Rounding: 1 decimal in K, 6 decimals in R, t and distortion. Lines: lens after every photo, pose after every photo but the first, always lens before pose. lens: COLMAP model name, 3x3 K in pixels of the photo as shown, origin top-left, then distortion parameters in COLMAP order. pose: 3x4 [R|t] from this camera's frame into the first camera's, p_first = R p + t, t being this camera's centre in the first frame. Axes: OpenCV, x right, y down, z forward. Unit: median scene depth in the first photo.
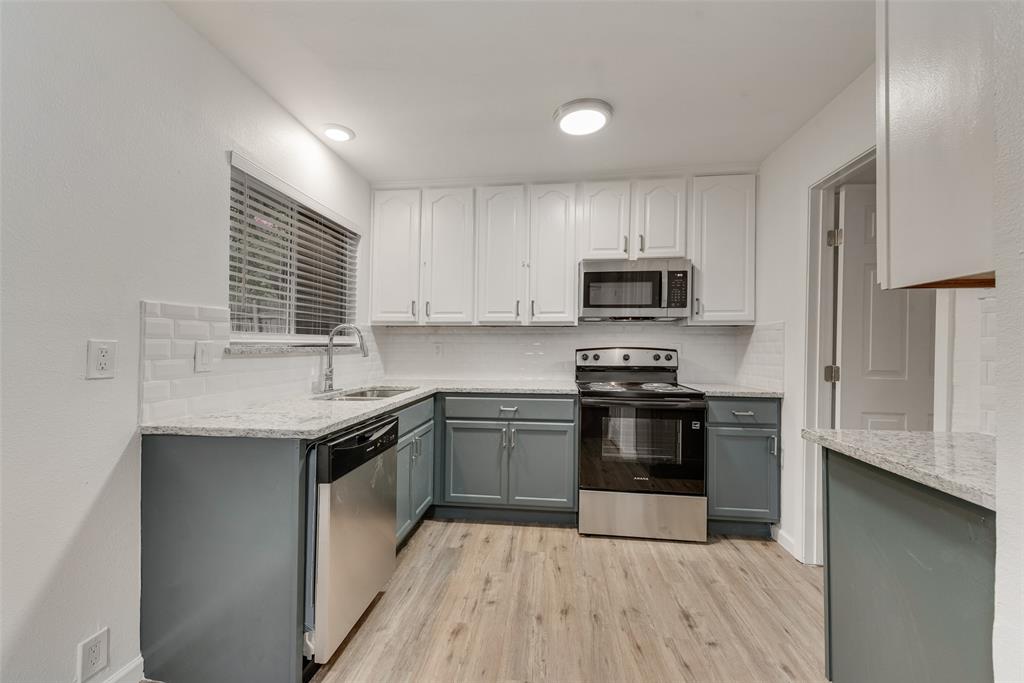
lens RADIAL K [[401.3, 0, 504.4], [0, 401.3, 374.7], [0, 0, 1]] dist [0.006720, -0.001715]
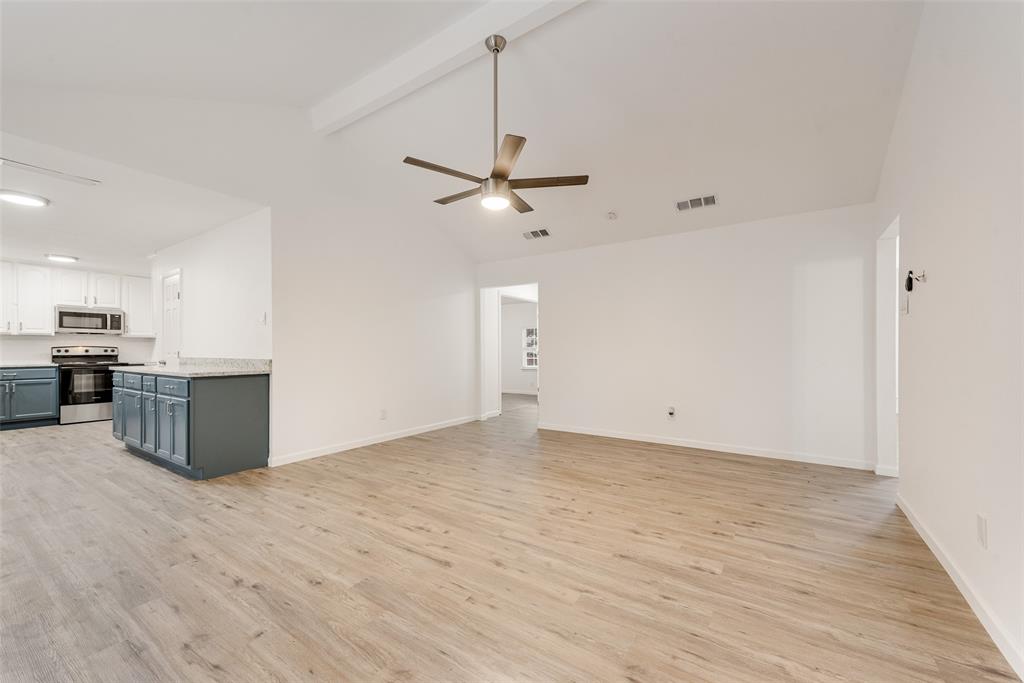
lens RADIAL K [[401.3, 0, 508.0], [0, 401.3, 347.3], [0, 0, 1]] dist [0.006720, -0.001715]
pose [[0.449948, 0.004563, 0.893043, -0.658410], [0.067224, 0.996977, -0.038964, 0.186980], [-0.890521, 0.077566, 0.448281, -2.129409]]
